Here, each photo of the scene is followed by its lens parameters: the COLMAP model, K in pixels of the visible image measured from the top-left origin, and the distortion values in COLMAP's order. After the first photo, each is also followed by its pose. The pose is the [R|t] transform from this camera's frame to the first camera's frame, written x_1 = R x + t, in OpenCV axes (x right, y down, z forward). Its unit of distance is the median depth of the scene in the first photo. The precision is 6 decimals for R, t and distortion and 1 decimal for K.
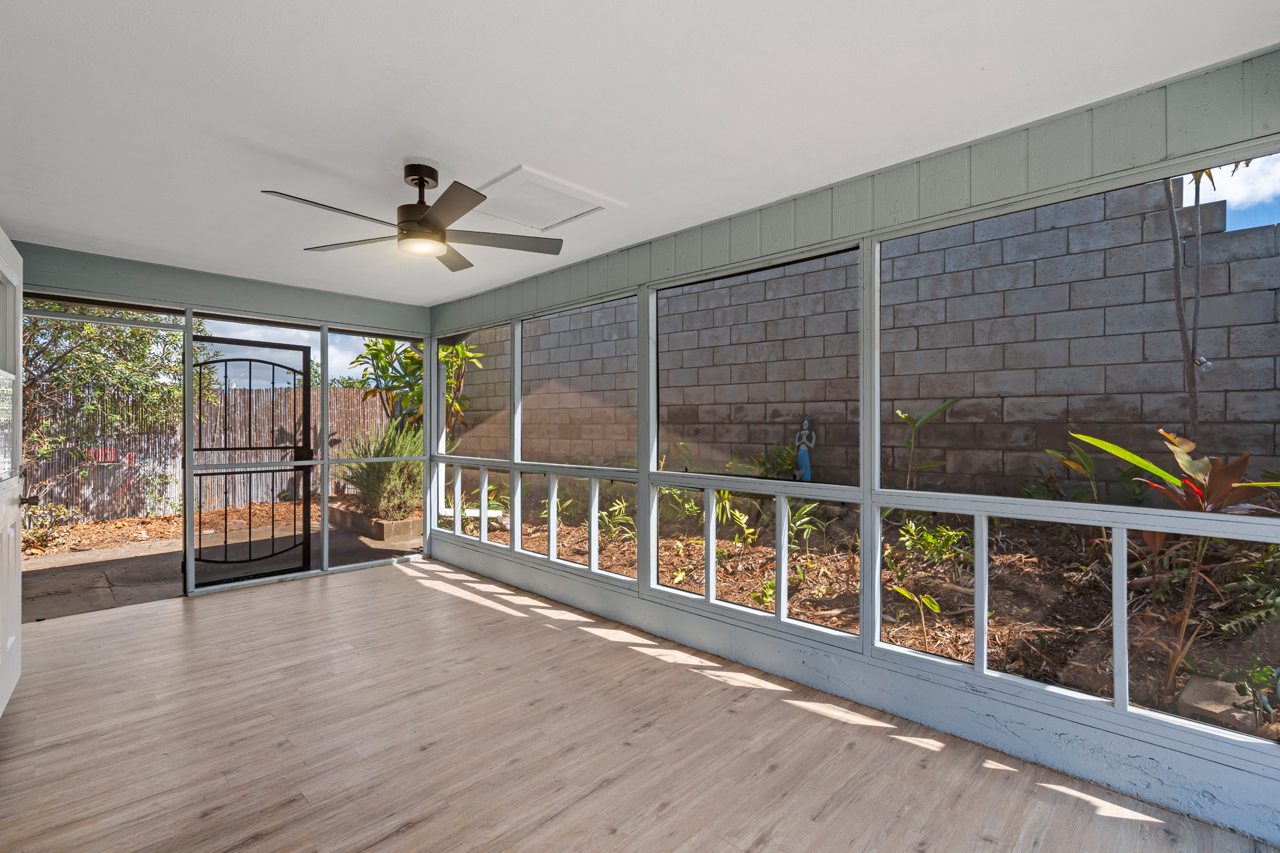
lens RADIAL K [[578.0, 0, 635.5], [0, 578.0, 429.3], [0, 0, 1]] dist [-0.001044, 0.000331]
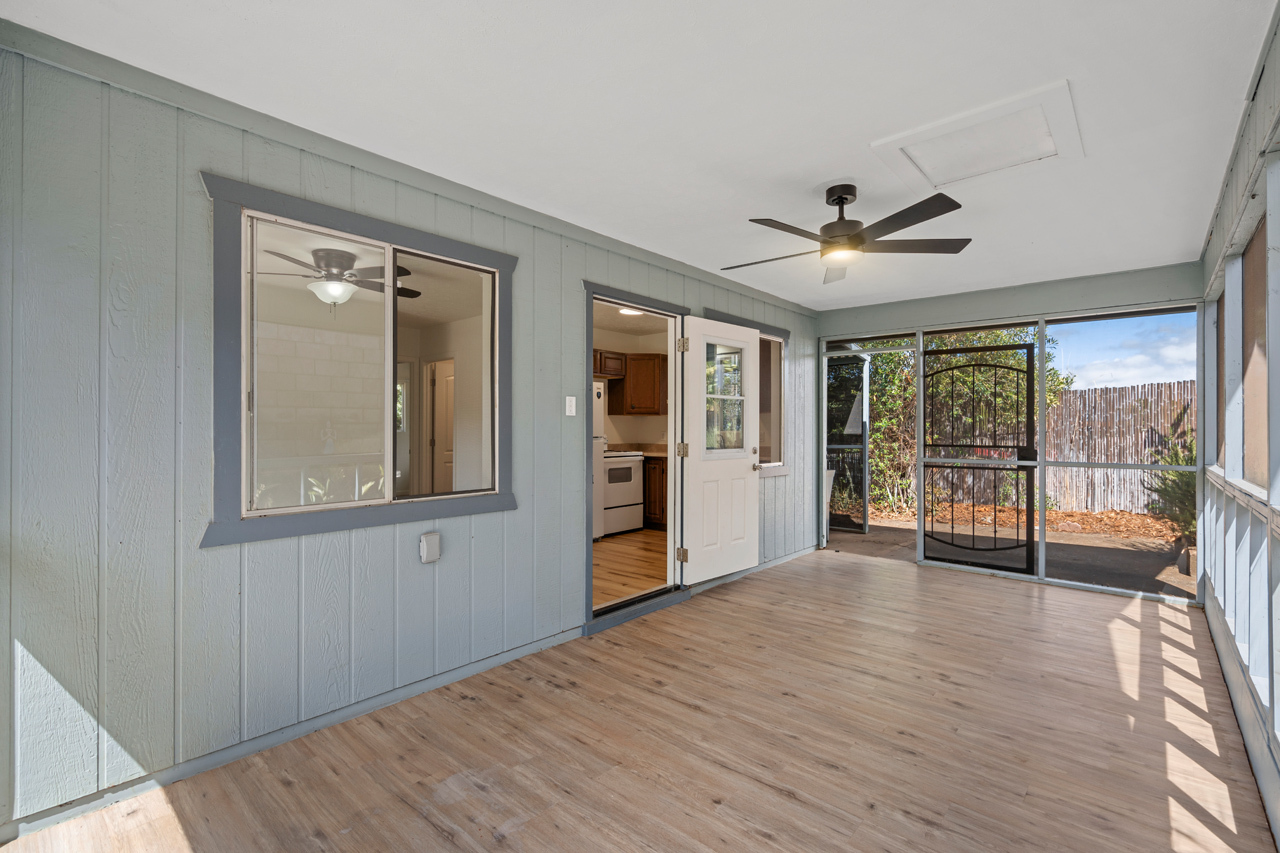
lens RADIAL K [[578.0, 0, 633.8], [0, 578.0, 425.3], [0, 0, 1]] dist [-0.001044, 0.000331]
pose [[0.041232, -0.008276, -0.999115, 0.603044], [-0.007503, 0.999935, -0.008592, 0.012148], [0.999121, 0.007851, 0.041167, 0.477110]]
